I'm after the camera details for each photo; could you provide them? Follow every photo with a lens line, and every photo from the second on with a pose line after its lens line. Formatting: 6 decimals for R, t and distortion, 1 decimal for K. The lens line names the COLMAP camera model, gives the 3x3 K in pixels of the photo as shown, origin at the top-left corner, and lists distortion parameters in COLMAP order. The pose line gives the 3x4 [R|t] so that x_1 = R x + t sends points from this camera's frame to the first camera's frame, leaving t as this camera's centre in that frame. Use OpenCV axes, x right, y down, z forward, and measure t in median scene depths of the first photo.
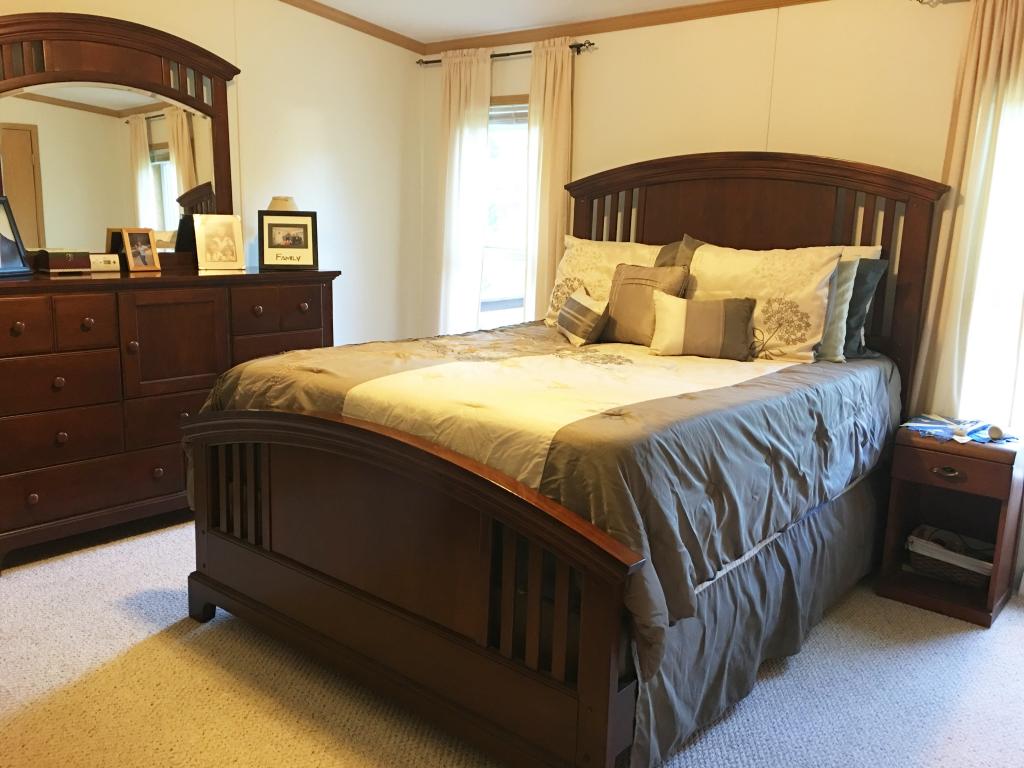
lens RADIAL K [[868.6, 0, 512.0], [0, 868.6, 380.8], [0, 0, 1]] dist [-0.004869, -0.003851]
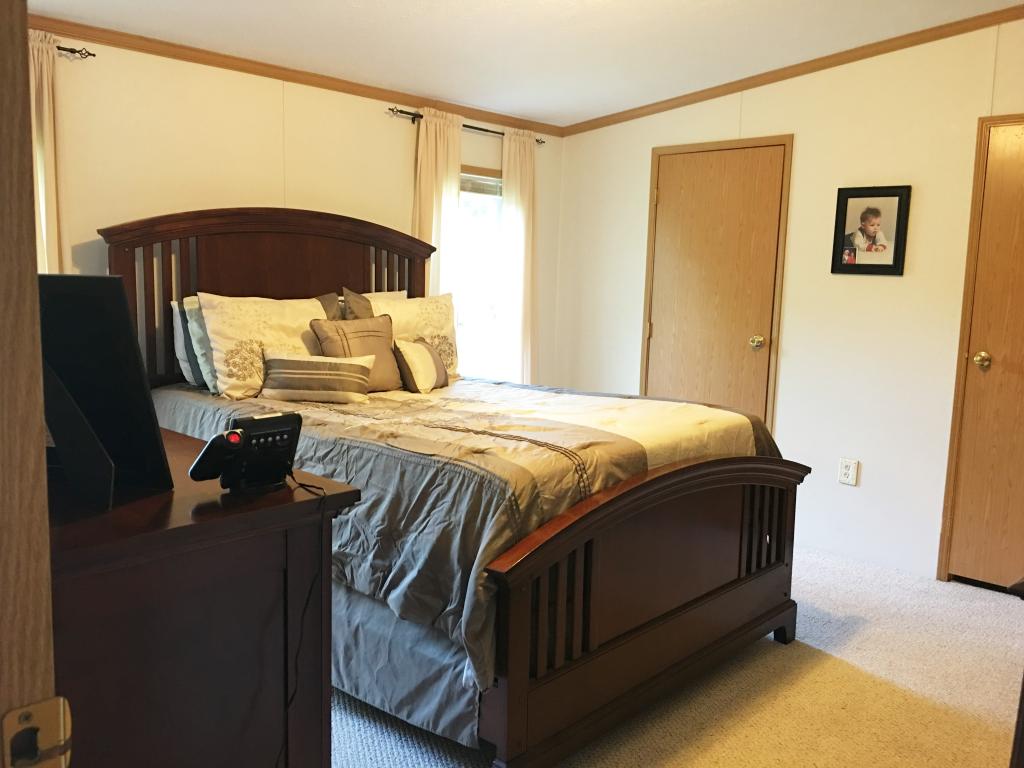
lens RADIAL K [[868.6, 0, 511.9], [0, 868.6, 389.2], [0, 0, 1]] dist [-0.004869, -0.003851]
pose [[0.070158, -0.161732, 0.984338, -1.126352], [0.167580, 0.974656, 0.148197, -0.221598], [-0.983359, 0.154559, 0.095482, 0.932063]]
